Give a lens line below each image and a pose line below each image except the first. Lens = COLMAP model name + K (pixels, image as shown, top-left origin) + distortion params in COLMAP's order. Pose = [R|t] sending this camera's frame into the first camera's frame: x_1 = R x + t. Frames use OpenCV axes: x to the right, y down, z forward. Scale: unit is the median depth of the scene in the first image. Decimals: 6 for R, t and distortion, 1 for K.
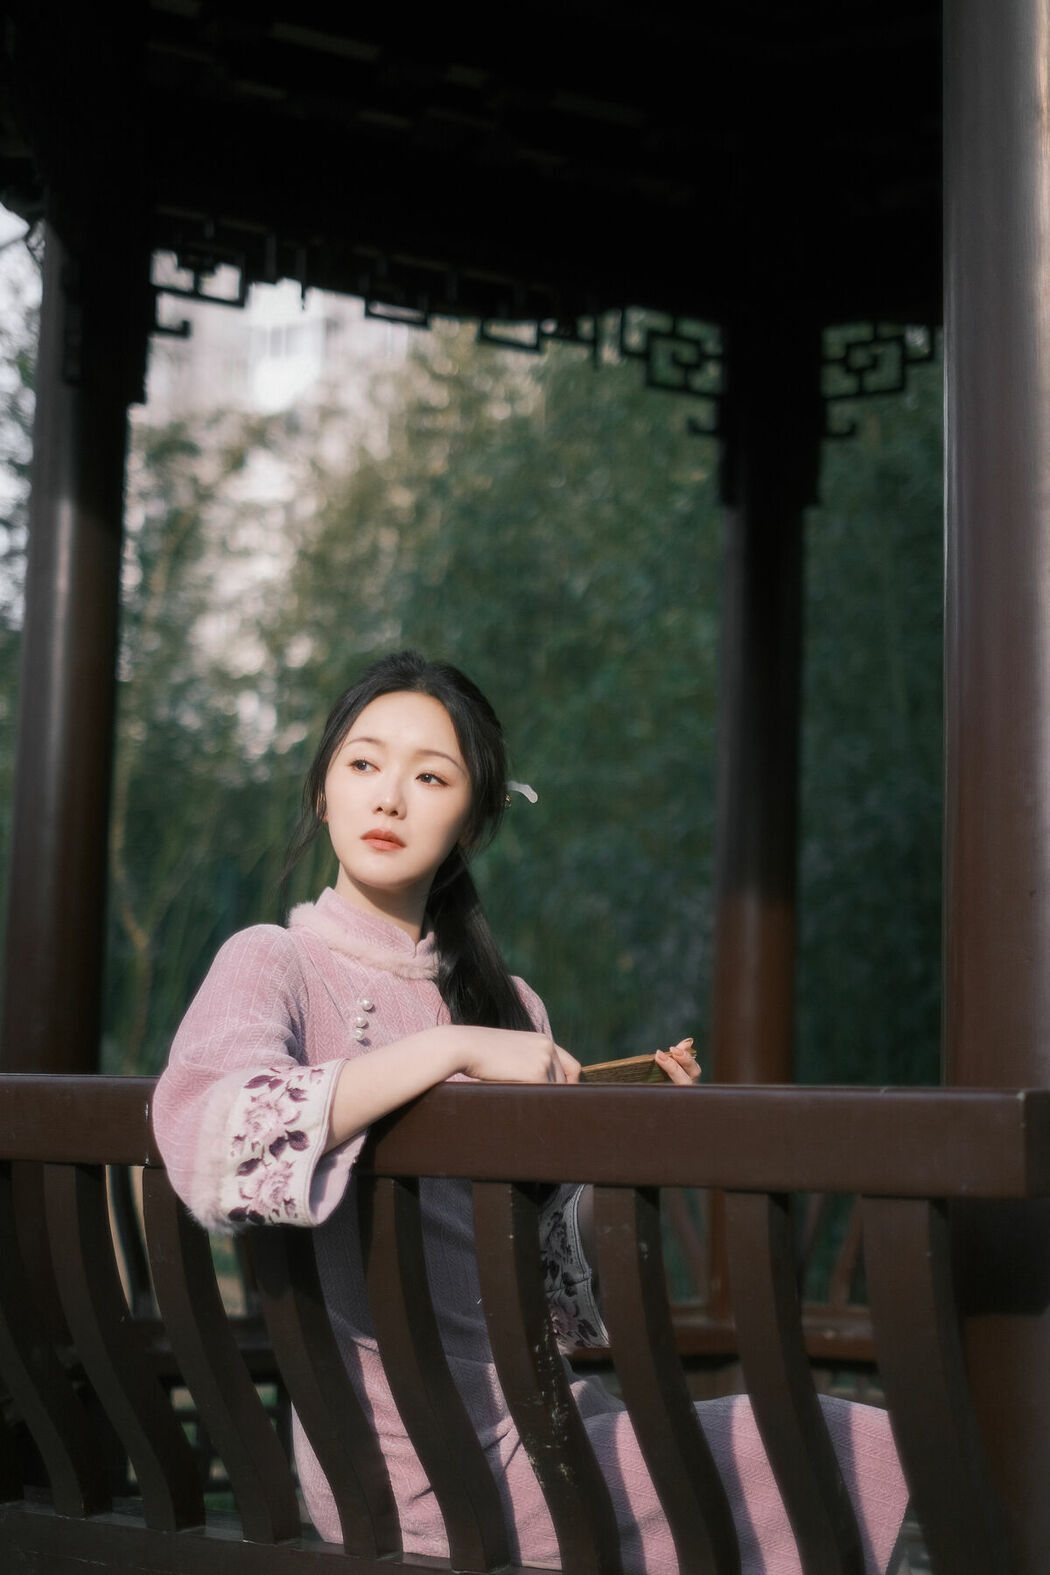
lens RADIAL K [[2397.6, 0, 525.0], [0, 2397.6, 787.5], [0, 0, 1]] dist [0.000858, -0.014702]
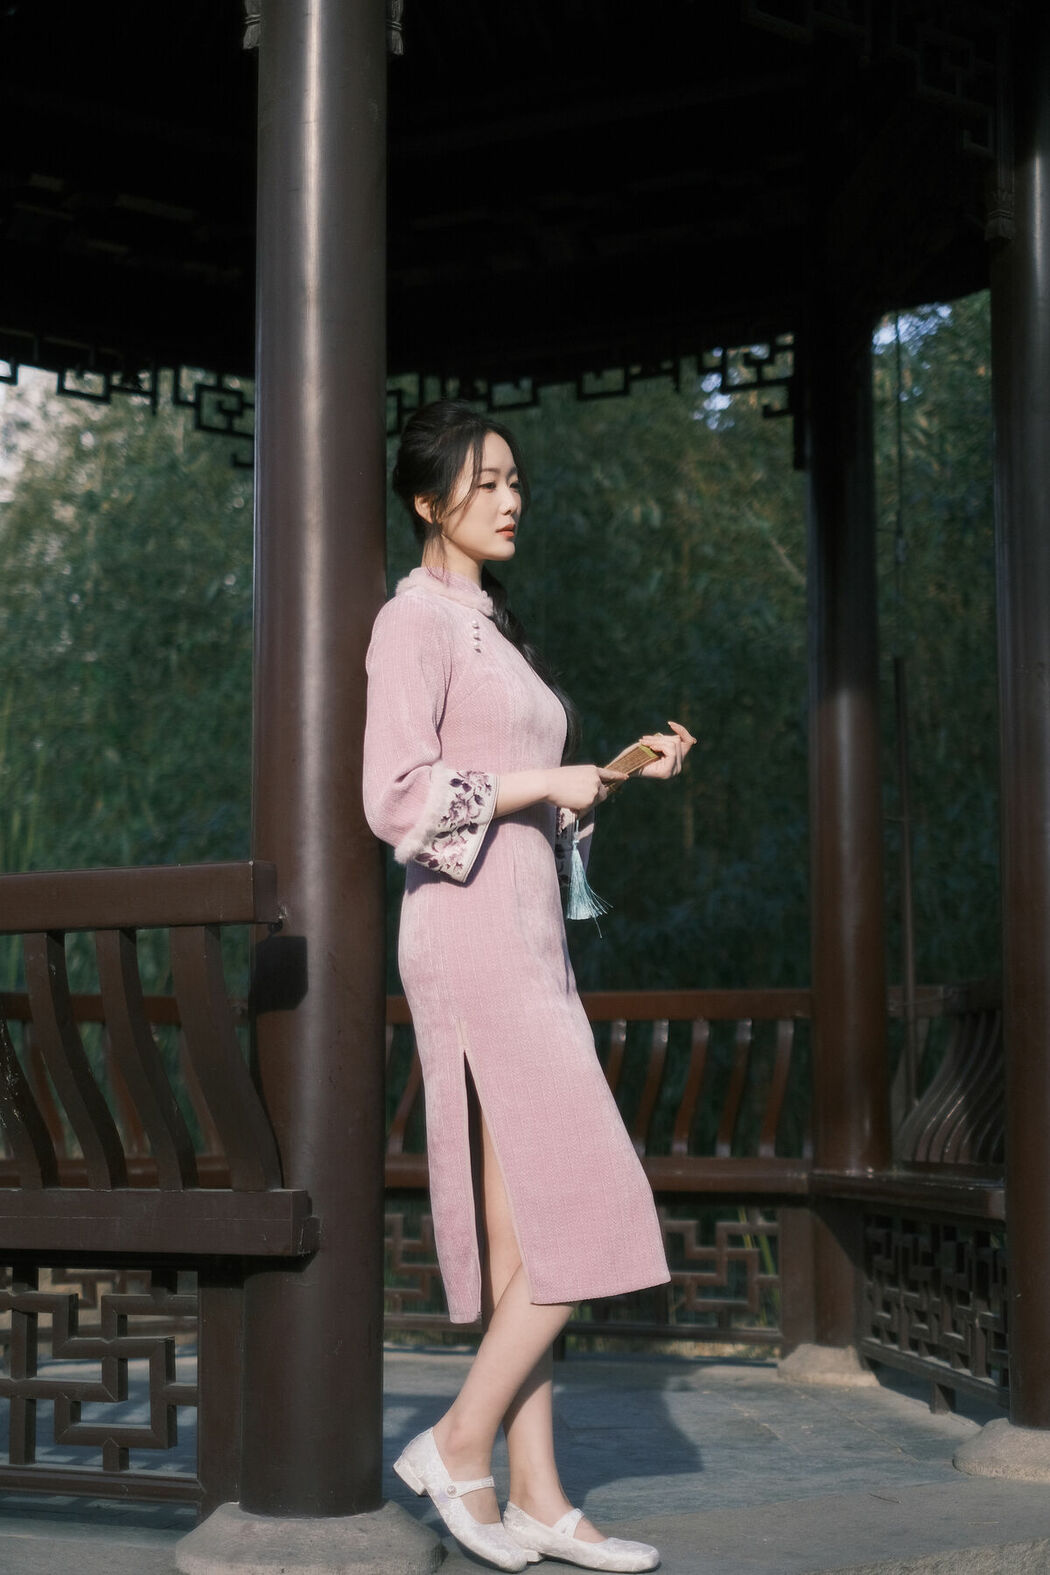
lens RADIAL K [[2397.6, 0, 525.0], [0, 2397.6, 787.5], [0, 0, 1]] dist [0.000858, -0.014702]
pose [[0.992056, 0.001638, 0.125786, 0.063769], [-0.000905, 0.999982, -0.005885, 0.028827], [-0.125794, 0.005724, 0.992040, -0.271999]]
